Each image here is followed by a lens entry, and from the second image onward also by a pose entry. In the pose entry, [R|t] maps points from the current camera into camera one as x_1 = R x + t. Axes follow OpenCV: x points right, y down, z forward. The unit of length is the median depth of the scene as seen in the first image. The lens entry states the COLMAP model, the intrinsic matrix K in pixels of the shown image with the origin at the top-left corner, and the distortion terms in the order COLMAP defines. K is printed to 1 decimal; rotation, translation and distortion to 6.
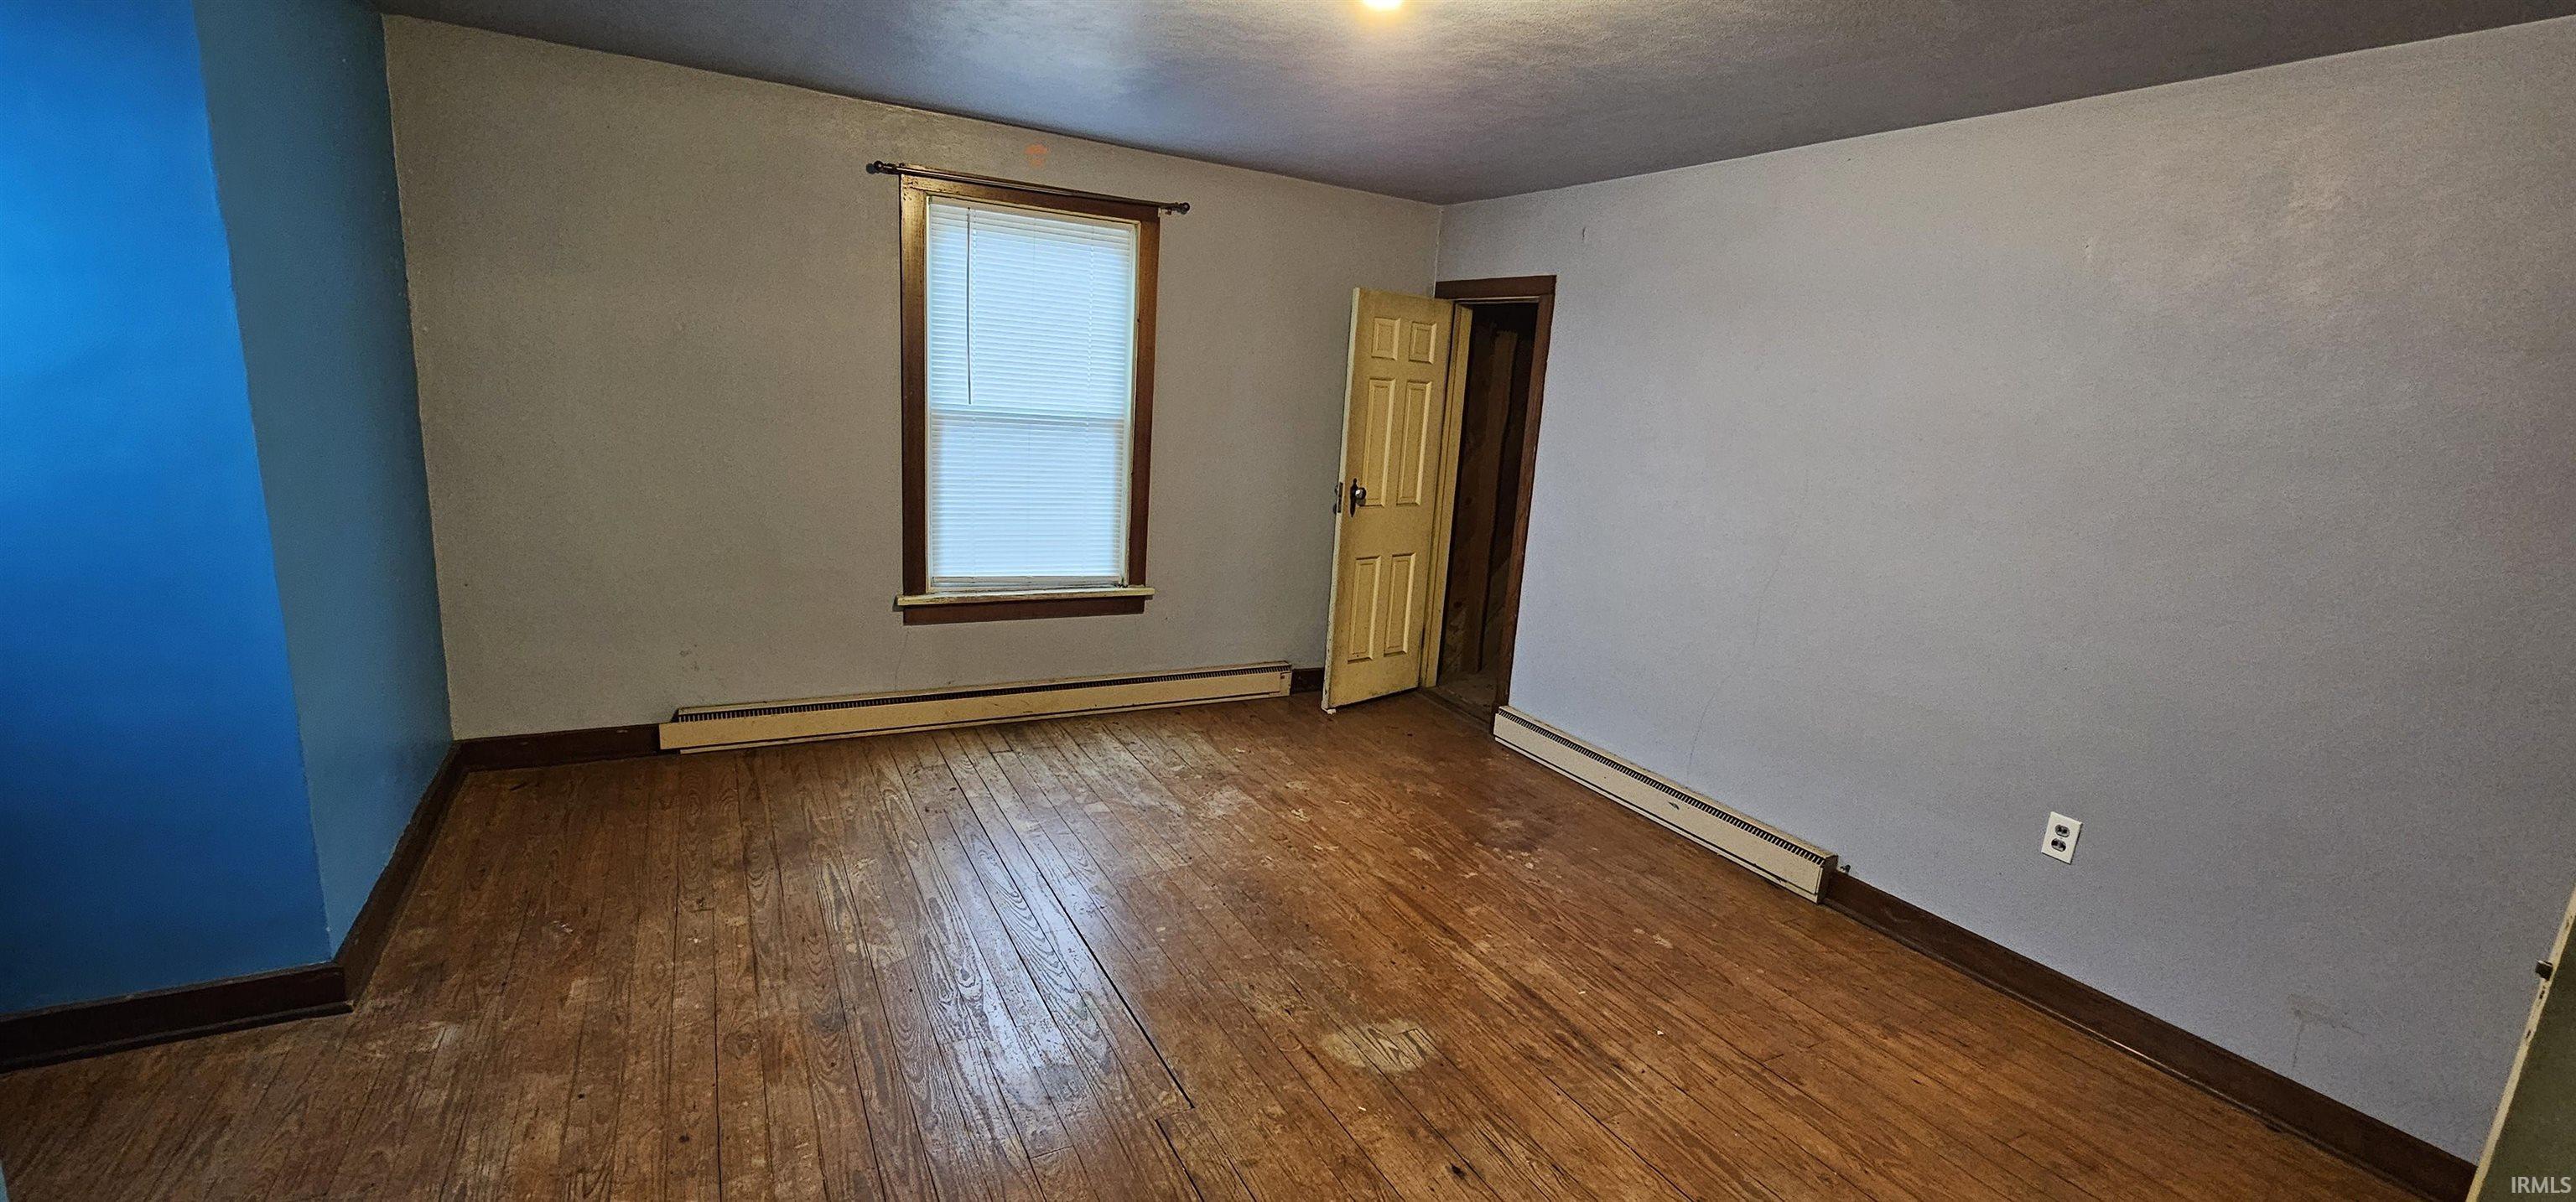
lens RADIAL K [[1042.0, 0, 1288.0], [0, 1042.0, 601.0], [0, 0, 1]] dist [-0.000734, -0.000474]
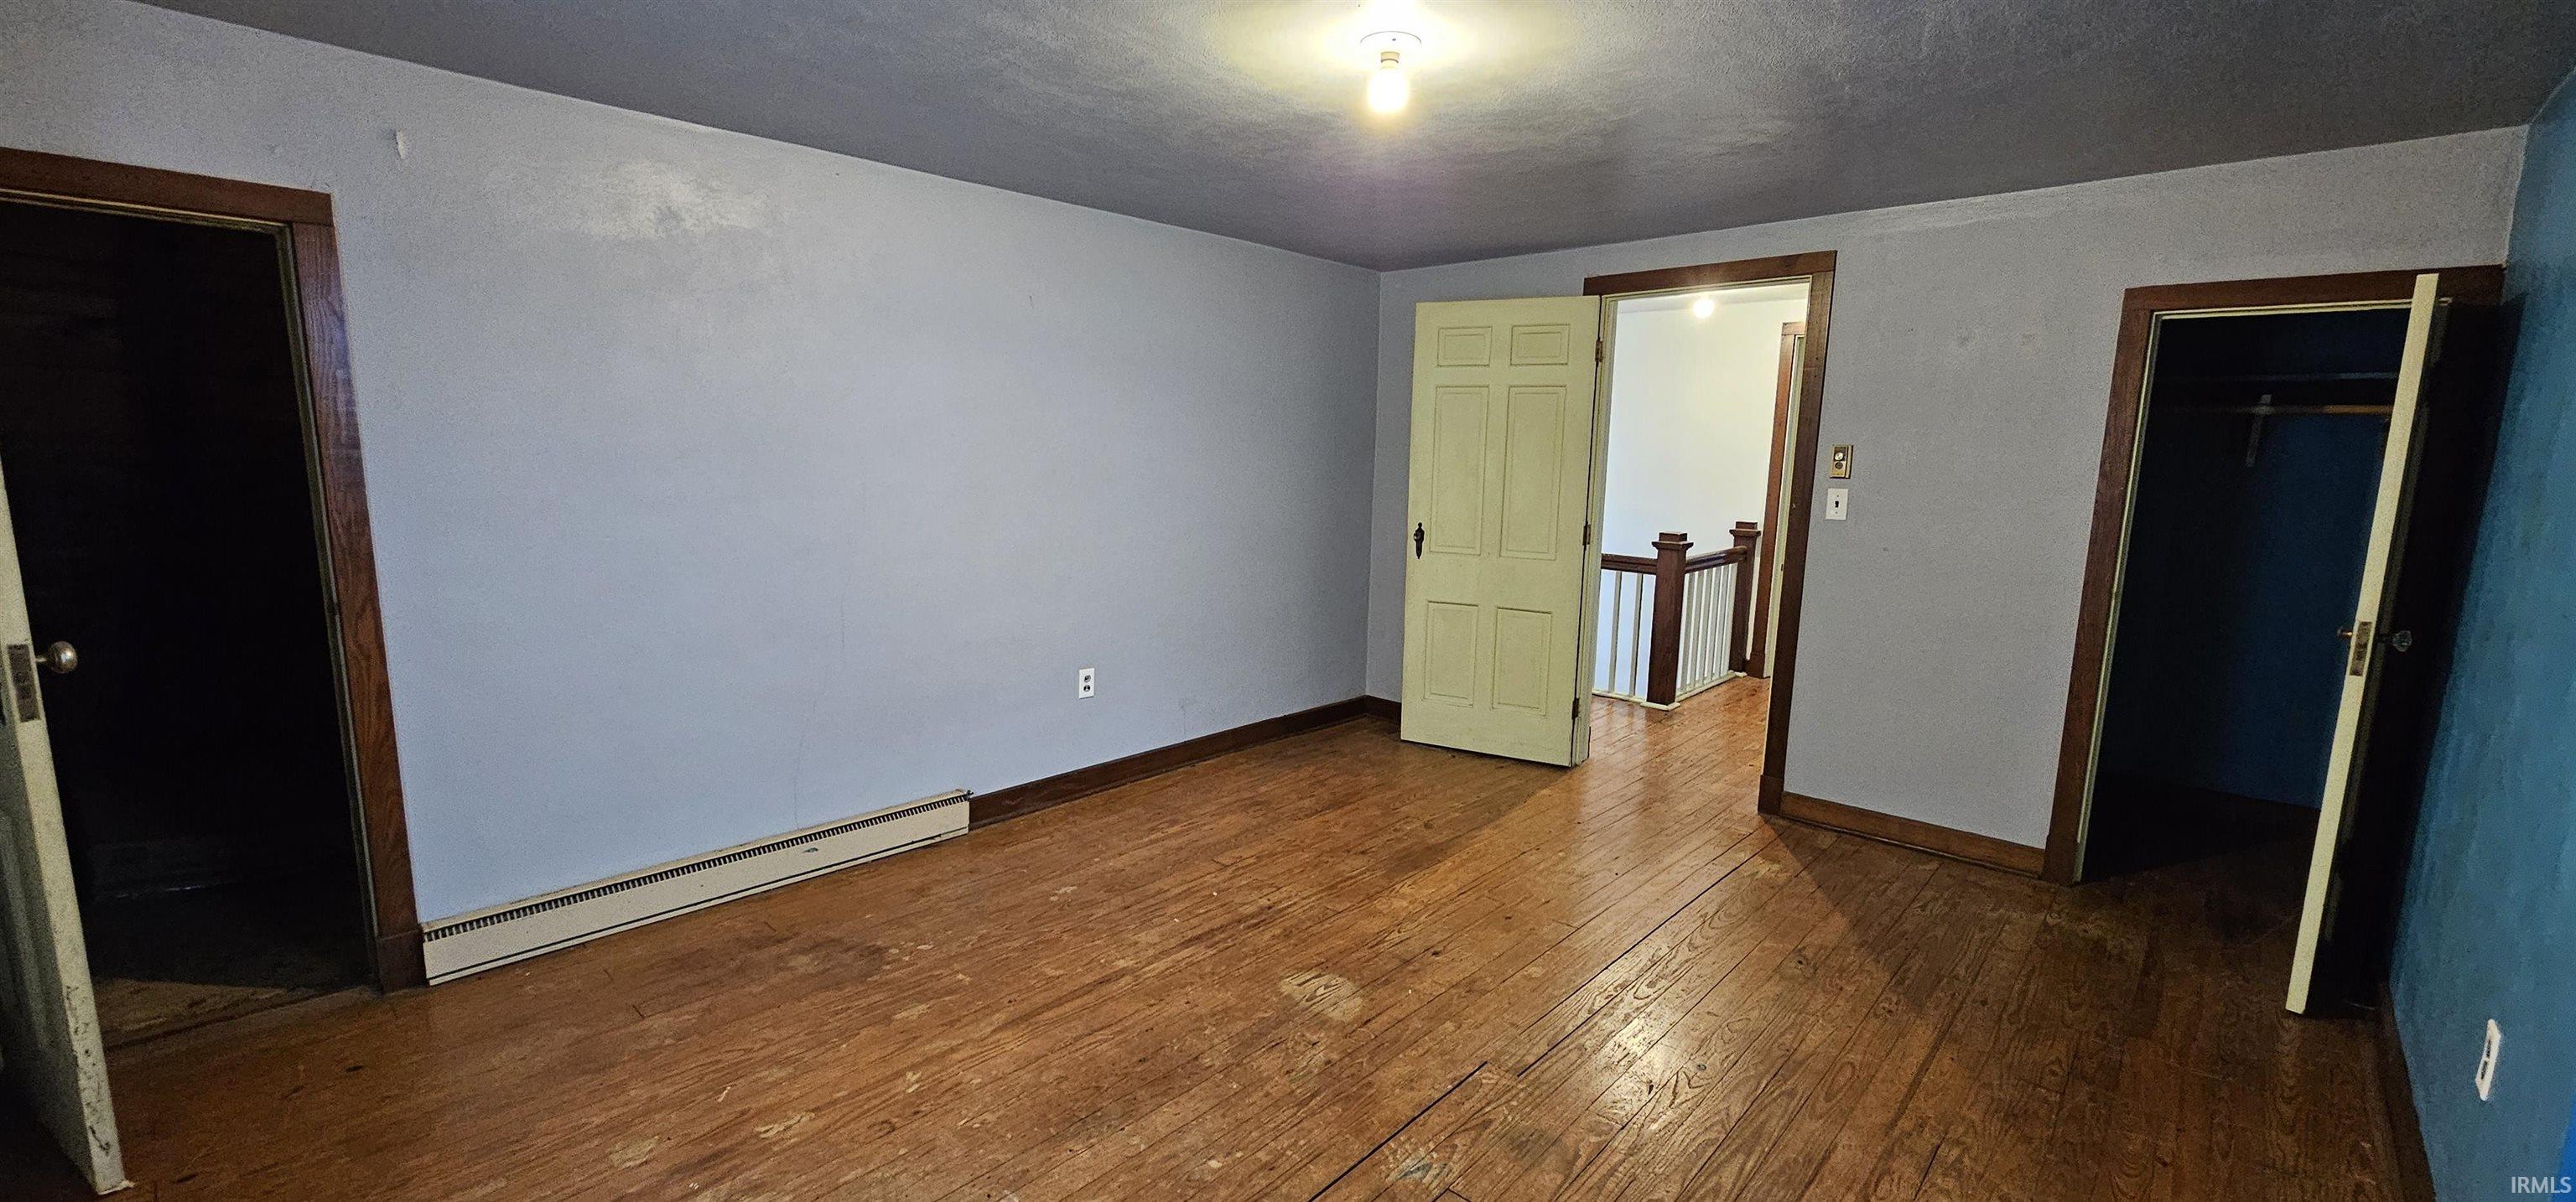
lens RADIAL K [[1042.0, 0, 1288.0], [0, 1042.0, 601.0], [0, 0, 1]] dist [-0.000734, -0.000474]
pose [[-0.310632, -0.220600, 0.924577, -0.726720], [0.155481, 0.947803, 0.278379, -0.262492], [-0.937728, 0.230228, -0.260119, 1.033861]]
